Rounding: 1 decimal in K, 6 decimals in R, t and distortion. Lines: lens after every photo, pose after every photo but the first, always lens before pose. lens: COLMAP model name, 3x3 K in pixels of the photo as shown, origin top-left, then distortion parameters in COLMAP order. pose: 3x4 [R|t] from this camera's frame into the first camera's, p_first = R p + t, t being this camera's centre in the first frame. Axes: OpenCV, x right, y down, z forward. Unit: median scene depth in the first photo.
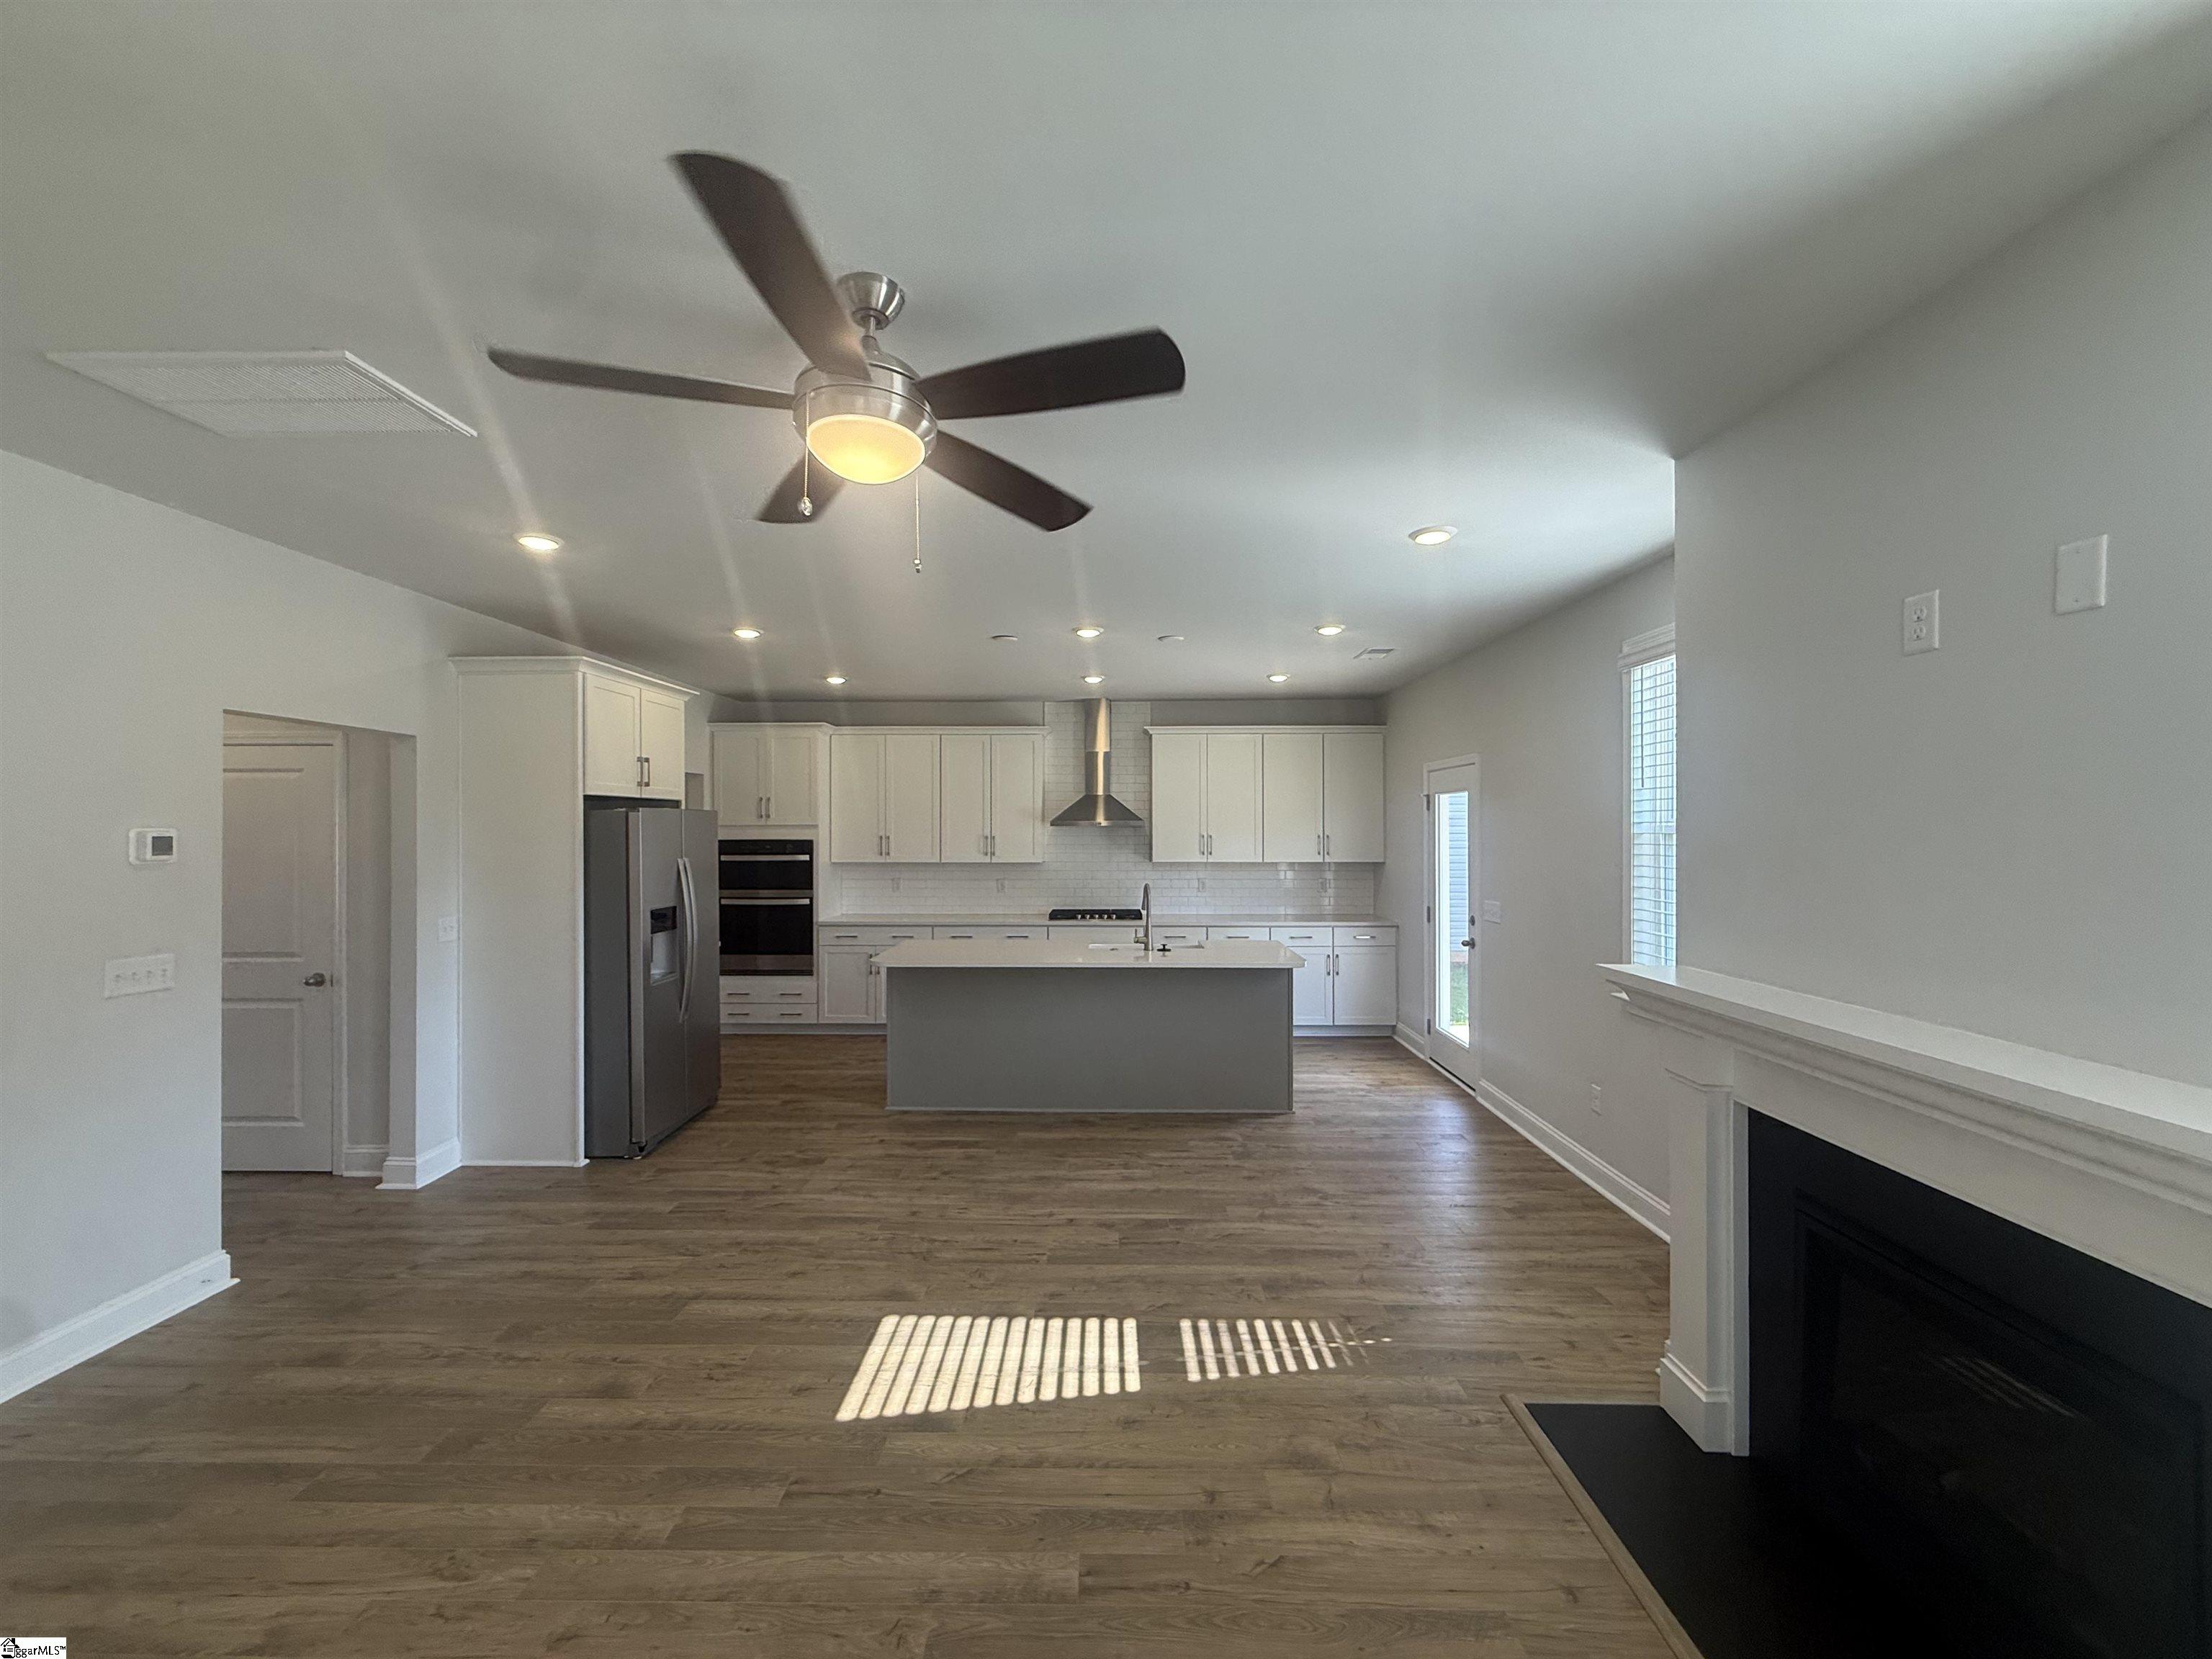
lens RADIAL K [[883.7, 0, 1103.6], [0, 883.7, 828.1], [0, 0, 1]] dist [0.001199, -0.000337]
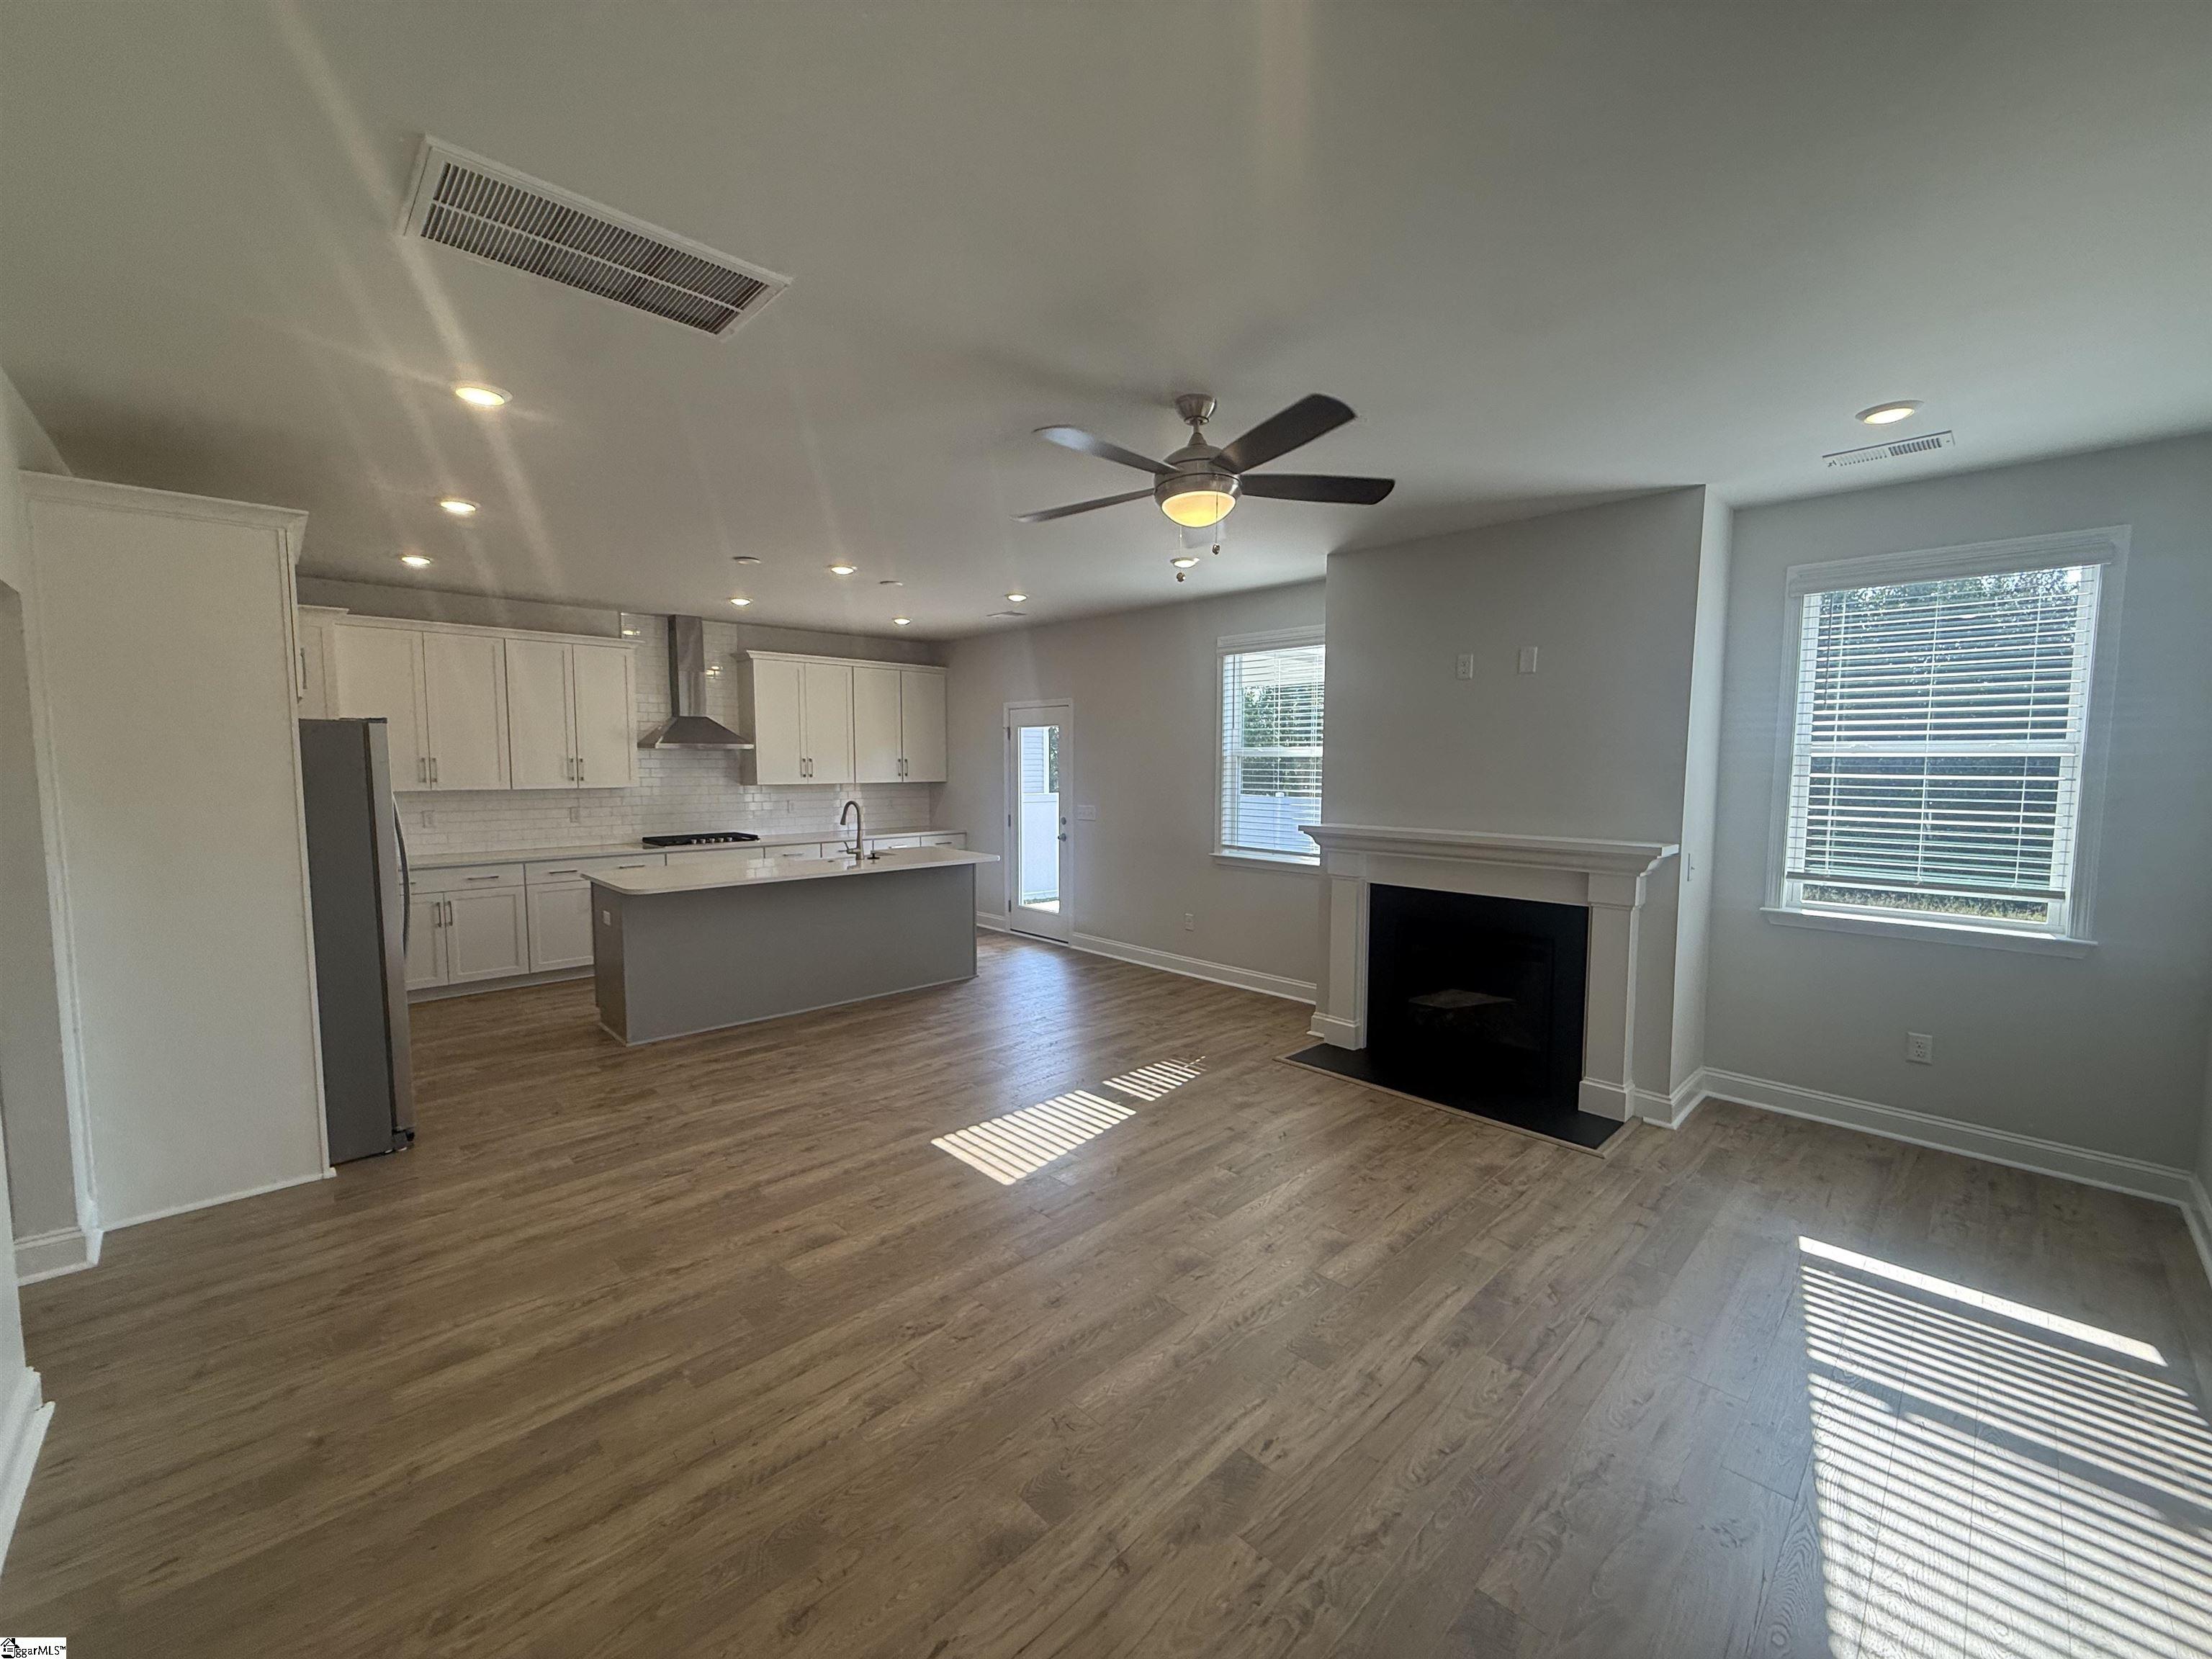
lens RADIAL K [[883.7, 0, 1098.8], [0, 883.7, 829.8], [0, 0, 1]] dist [0.001199, -0.000337]
pose [[0.710928, -0.052924, 0.701270, -0.628515], [-0.005995, 0.996672, 0.081295, 0.008114], [-0.703239, -0.061999, 0.708245, -0.014719]]
